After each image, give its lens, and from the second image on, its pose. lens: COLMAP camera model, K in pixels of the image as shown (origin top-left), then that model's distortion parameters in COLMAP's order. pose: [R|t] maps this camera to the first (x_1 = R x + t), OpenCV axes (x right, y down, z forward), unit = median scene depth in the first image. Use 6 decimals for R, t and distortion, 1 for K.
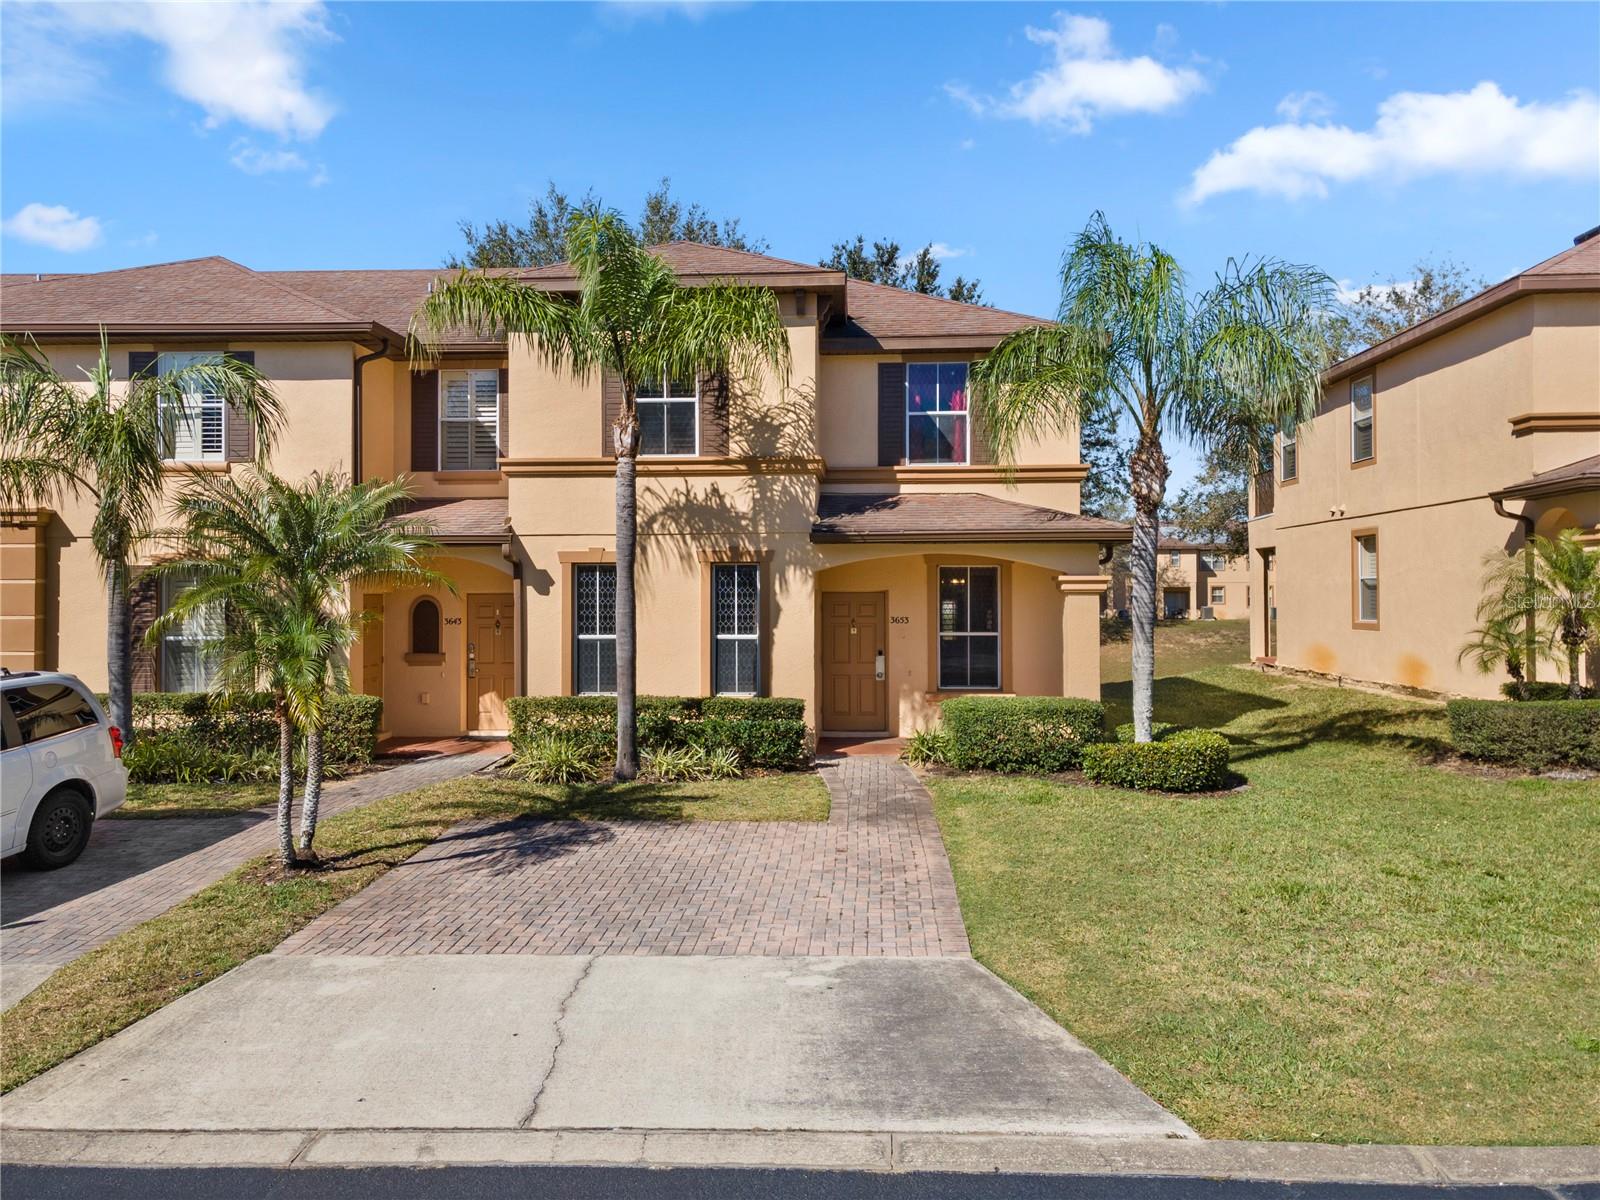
lens RADIAL K [[1183.3, 0, 798.4], [0, 1183.3, 590.5], [0, 0, 1]] dist [0.030094, 0.005251]
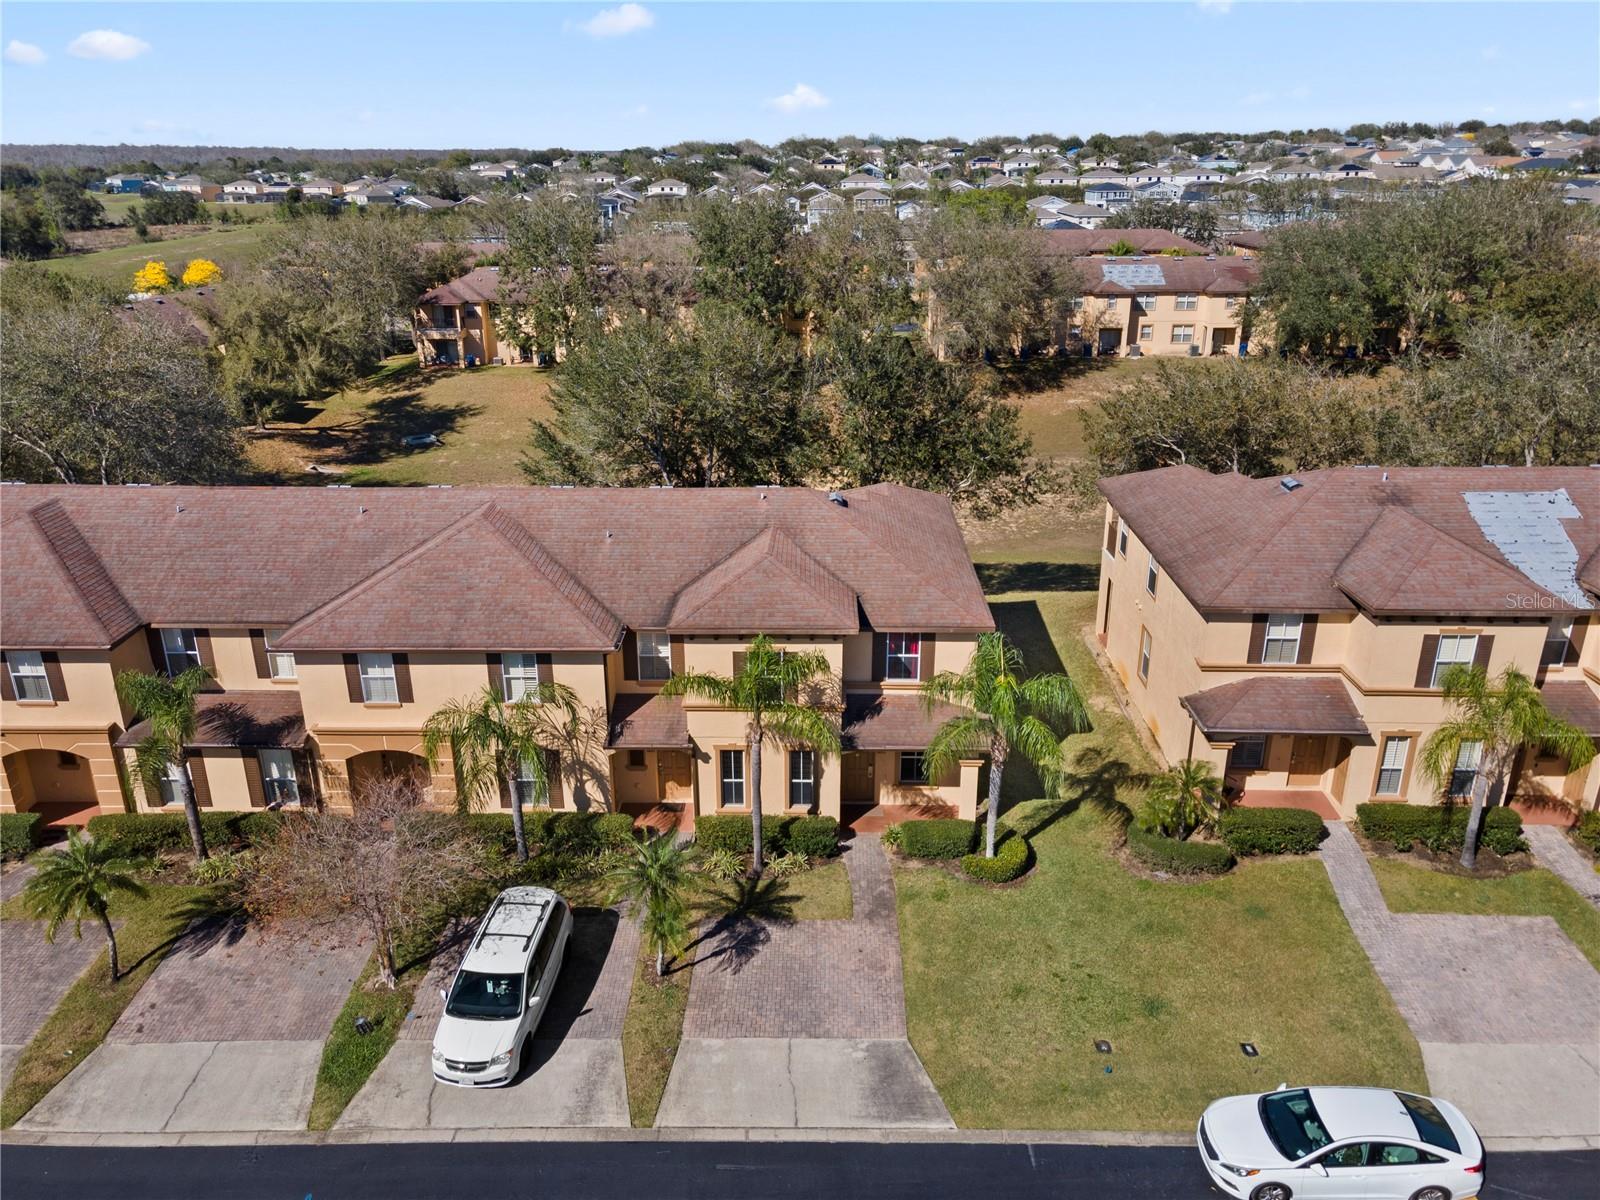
lens RADIAL K [[1183.3, 0, 803.4], [0, 1183.3, 603.3], [0, 0, 1]] dist [0.030094, 0.005251]
pose [[0.999193, -0.013771, 0.037731, -0.123254], [-0.001311, 0.927707, 0.373307, -1.015611], [-0.040144, -0.373055, 0.926940, -0.786348]]
